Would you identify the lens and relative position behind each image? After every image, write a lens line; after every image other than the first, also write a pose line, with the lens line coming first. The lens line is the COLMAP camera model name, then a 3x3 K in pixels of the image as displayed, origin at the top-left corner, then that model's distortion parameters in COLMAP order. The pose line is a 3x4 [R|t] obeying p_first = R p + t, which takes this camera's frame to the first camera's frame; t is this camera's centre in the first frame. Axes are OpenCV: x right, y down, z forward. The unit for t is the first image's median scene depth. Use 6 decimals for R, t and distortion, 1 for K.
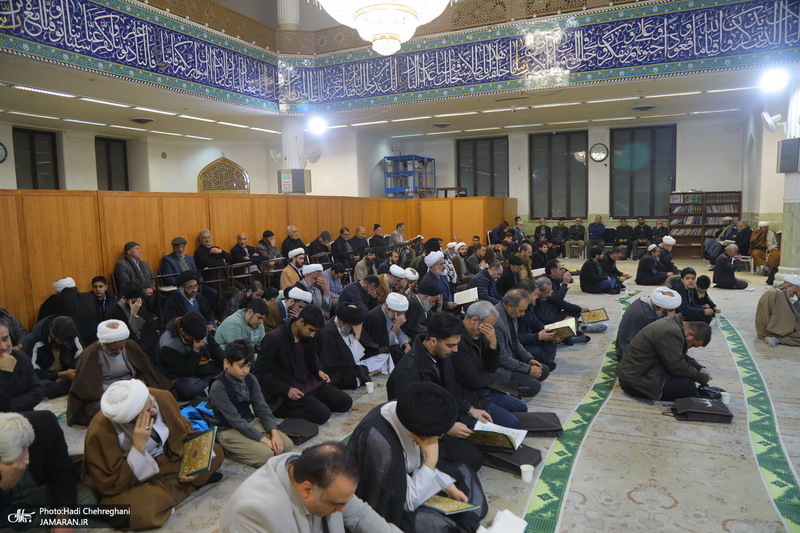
lens RADIAL K [[558.3, 0, 399.0], [0, 558.3, 265.4], [0, 0, 1]] dist [-0.053533, 0.043940]
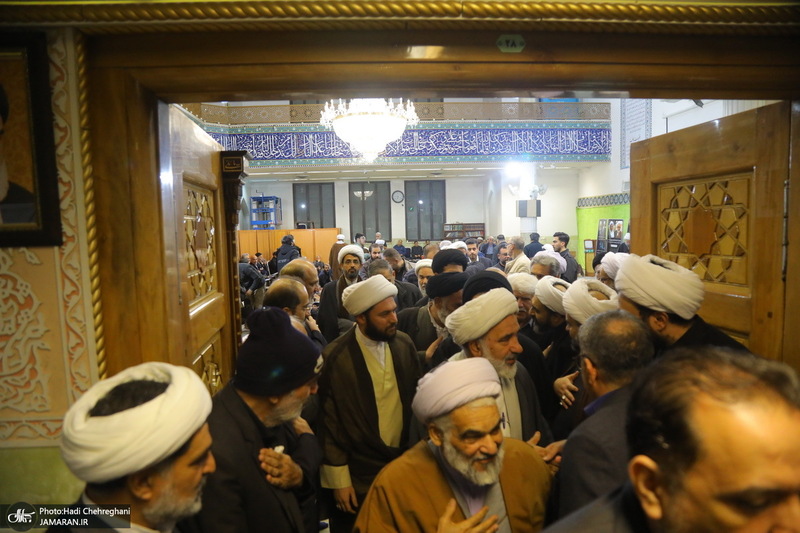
lens RADIAL K [[558.3, 0, 401.9], [0, 558.3, 266.5], [0, 0, 1]] dist [-0.053533, 0.043940]
pose [[0.875023, -0.039733, 0.482448, -0.393883], [0.057250, 0.998125, -0.021632, 0.015093], [-0.480684, 0.046549, 0.875657, -0.324310]]
